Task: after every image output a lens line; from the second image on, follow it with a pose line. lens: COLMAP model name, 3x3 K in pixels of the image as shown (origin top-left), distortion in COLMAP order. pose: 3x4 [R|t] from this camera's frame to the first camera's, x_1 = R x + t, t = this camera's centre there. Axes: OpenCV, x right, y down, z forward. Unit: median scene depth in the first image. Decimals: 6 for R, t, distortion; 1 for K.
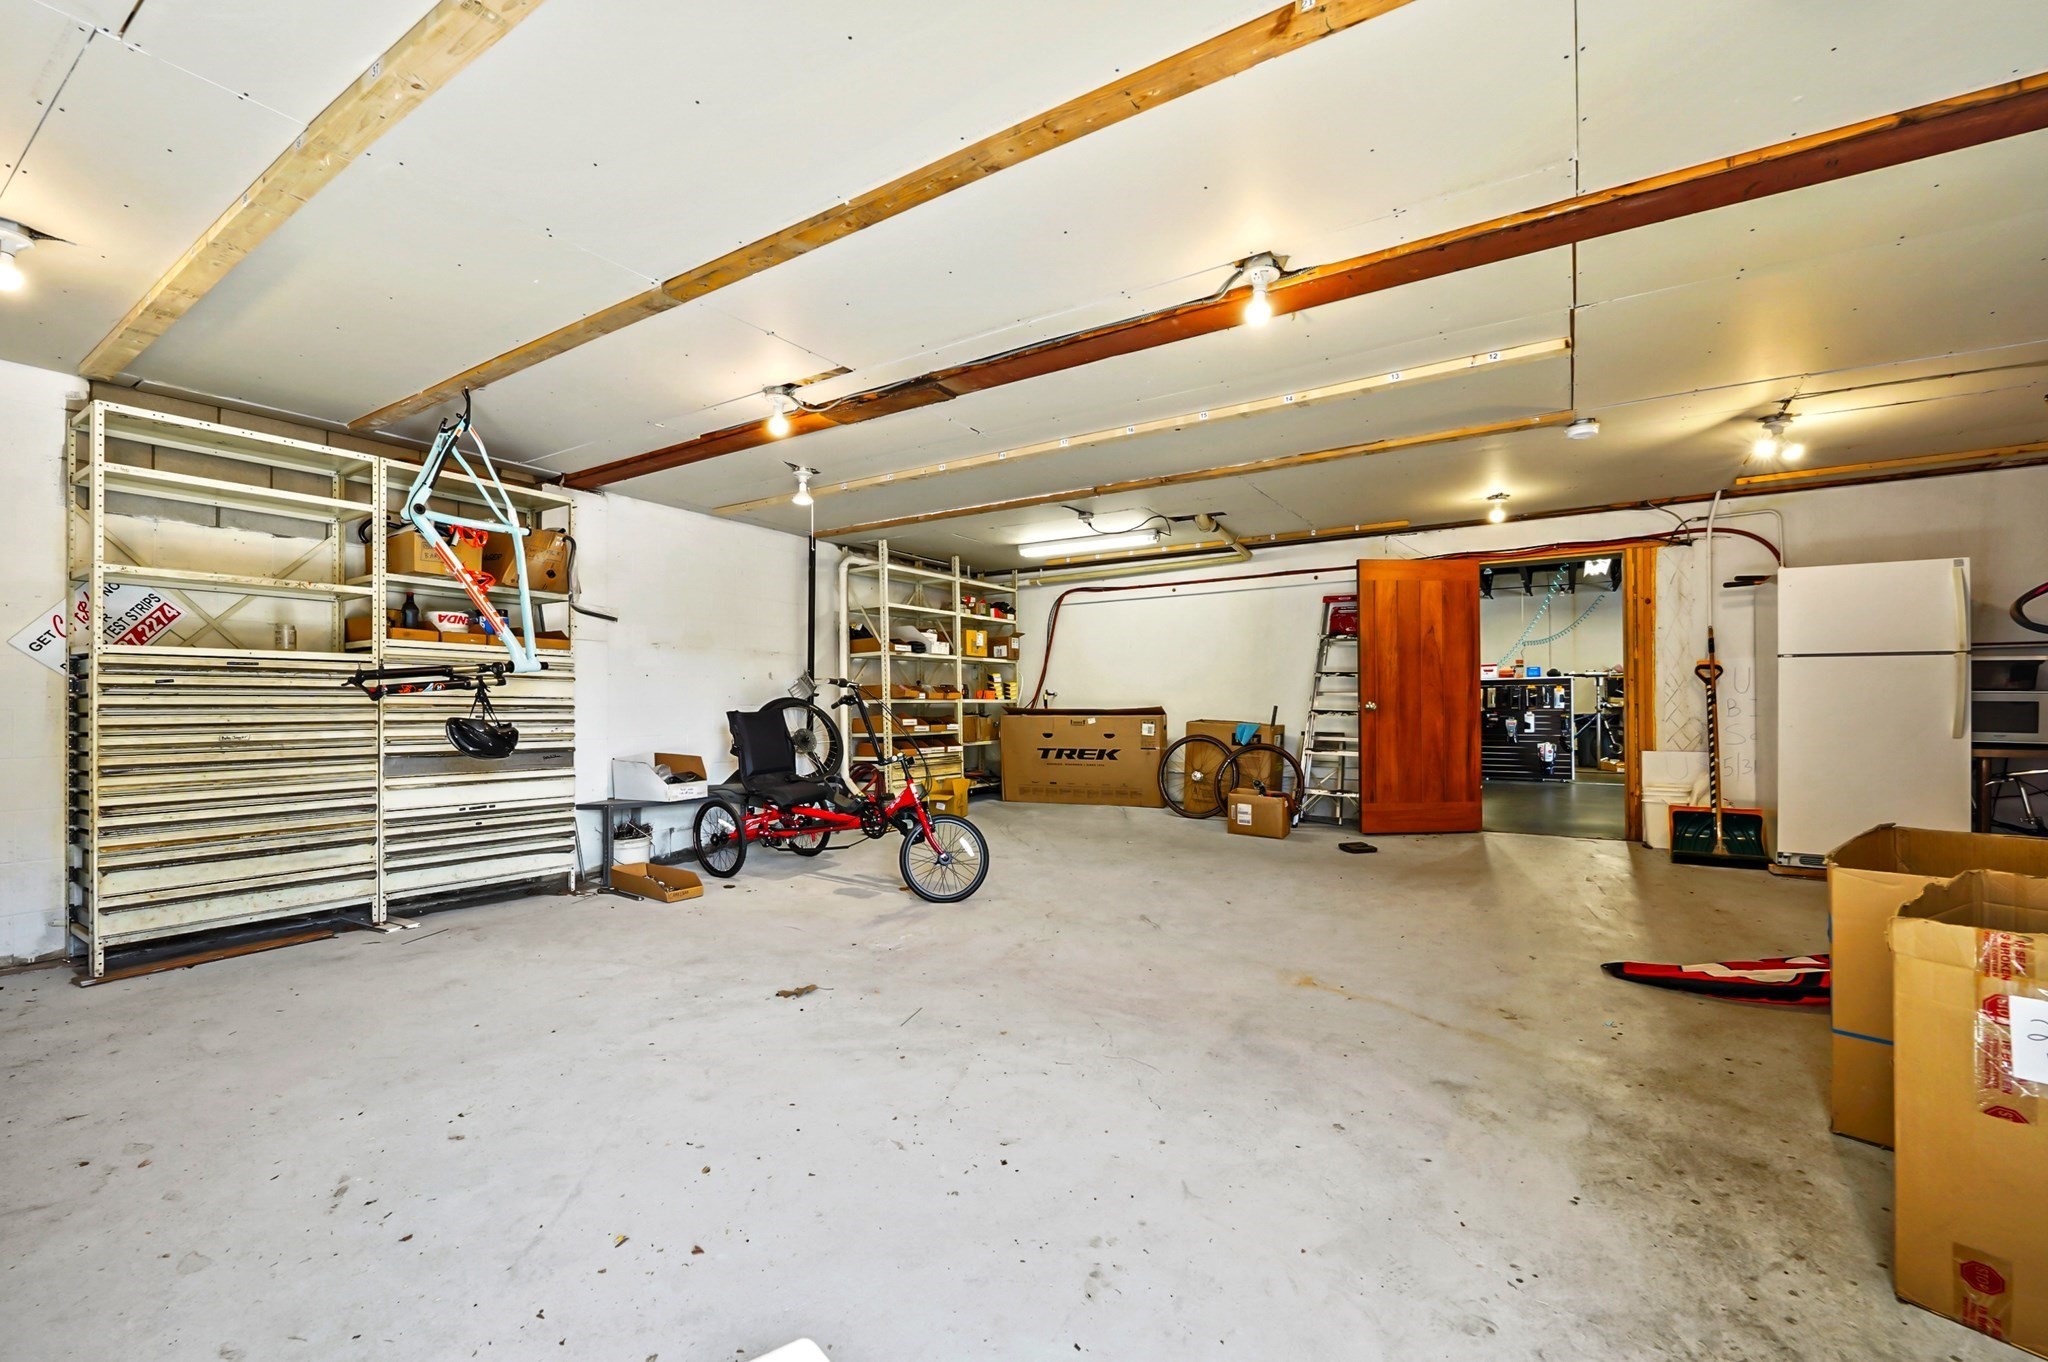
lens RADIAL K [[851.7, 0, 1022.9], [0, 851.7, 696.8], [0, 0, 1]] dist [-0.007721, -0.000571]
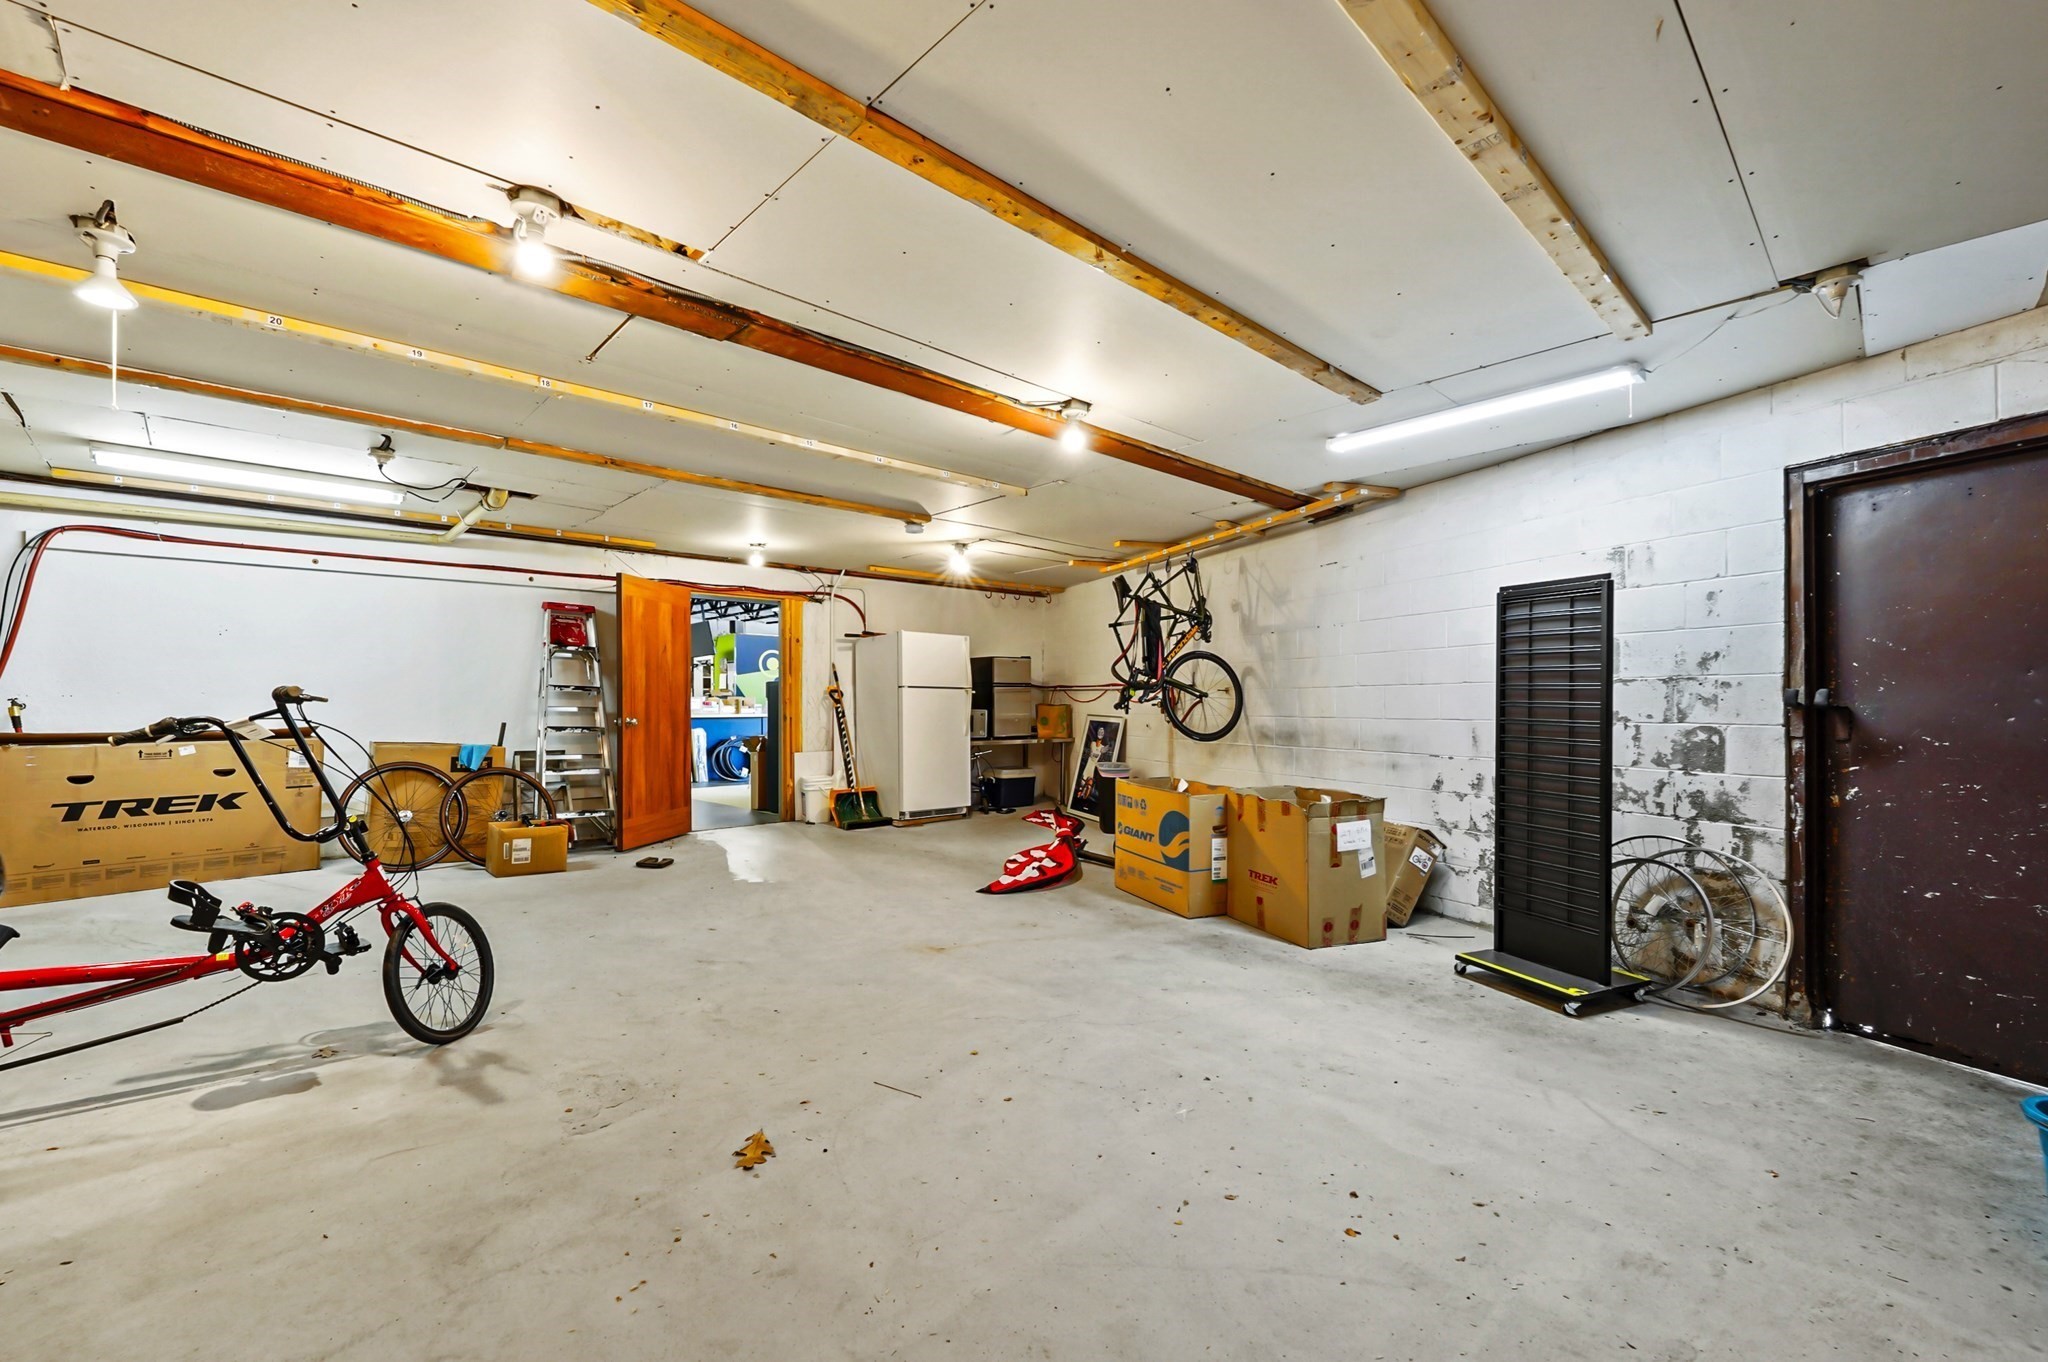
lens RADIAL K [[851.7, 0, 1022.1], [0, 851.7, 691.2], [0, 0, 1]] dist [-0.007721, -0.000571]
pose [[0.238253, 0.021601, 0.970963, -0.492580], [-0.005618, 0.999767, -0.020863, -0.007191], [-0.971187, -0.000484, 0.238319, 0.346097]]
